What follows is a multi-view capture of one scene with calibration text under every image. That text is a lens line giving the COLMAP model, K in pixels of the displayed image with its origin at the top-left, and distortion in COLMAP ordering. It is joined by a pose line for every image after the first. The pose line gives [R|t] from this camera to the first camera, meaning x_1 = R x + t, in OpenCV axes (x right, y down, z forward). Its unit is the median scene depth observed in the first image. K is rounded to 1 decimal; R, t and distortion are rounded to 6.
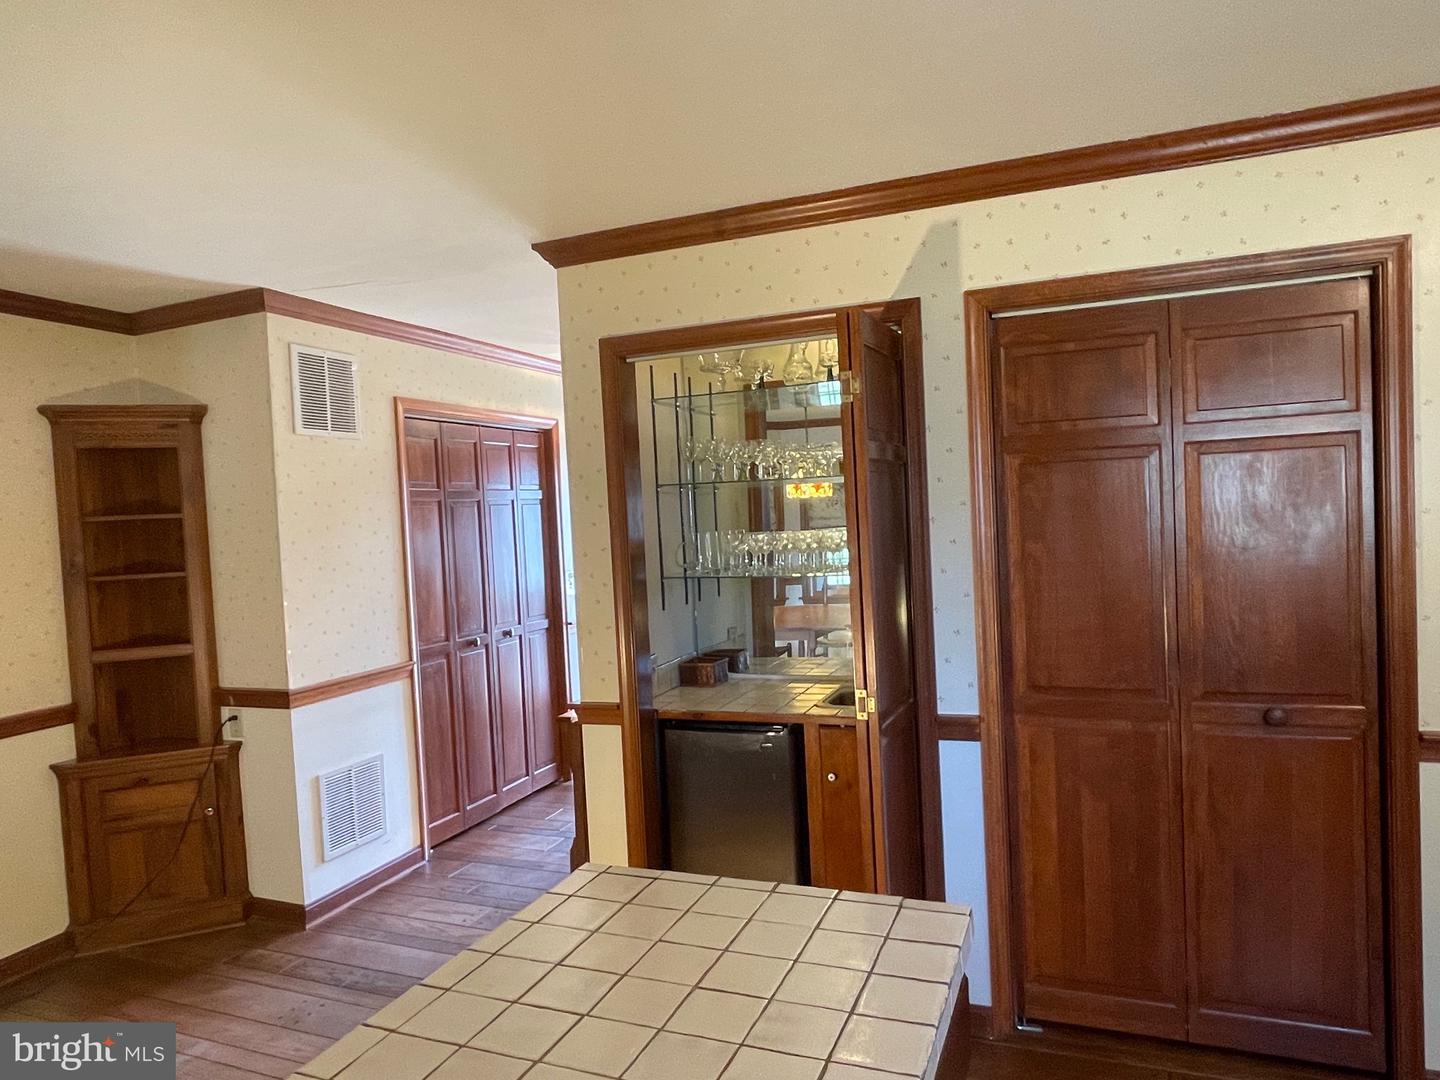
lens RADIAL K [[921.2, 0, 720.0], [0, 921.2, 540.0], [0, 0, 1]] dist [0.003835, -0.025319]
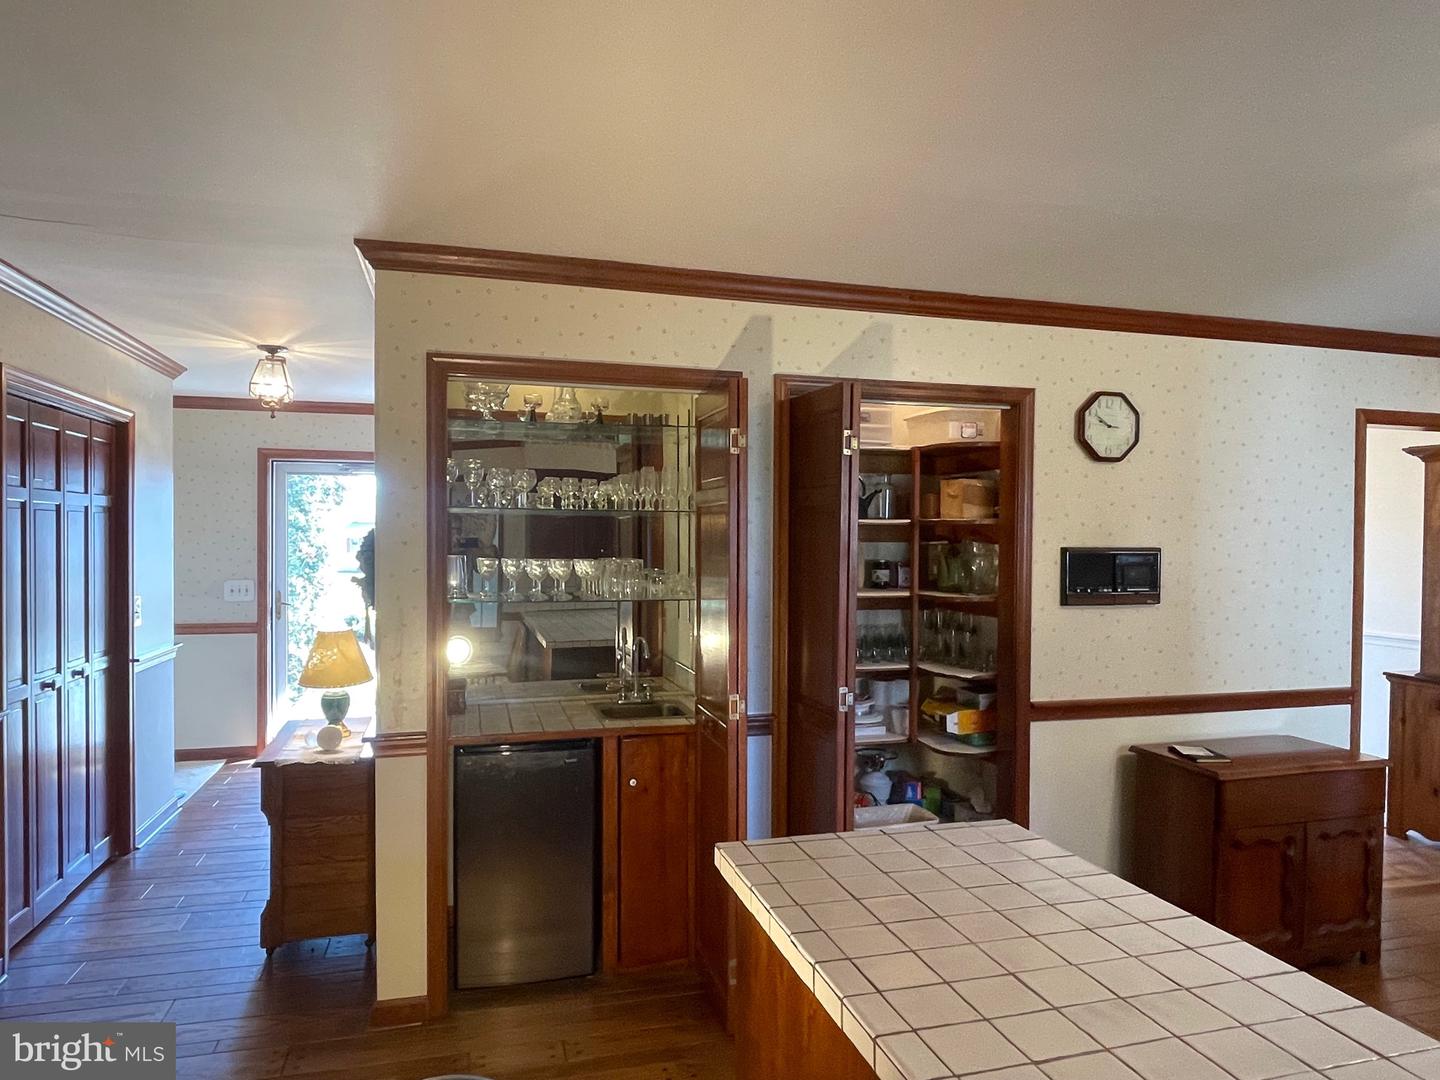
lens RADIAL K [[921.2, 0, 720.0], [0, 921.2, 540.0], [0, 0, 1]] dist [0.003835, -0.025319]
pose [[0.787173, 0.049817, 0.614717, -0.492009], [-0.026499, 0.998544, -0.046988, 0.015156], [-0.616162, 0.020699, 0.787347, 0.057760]]
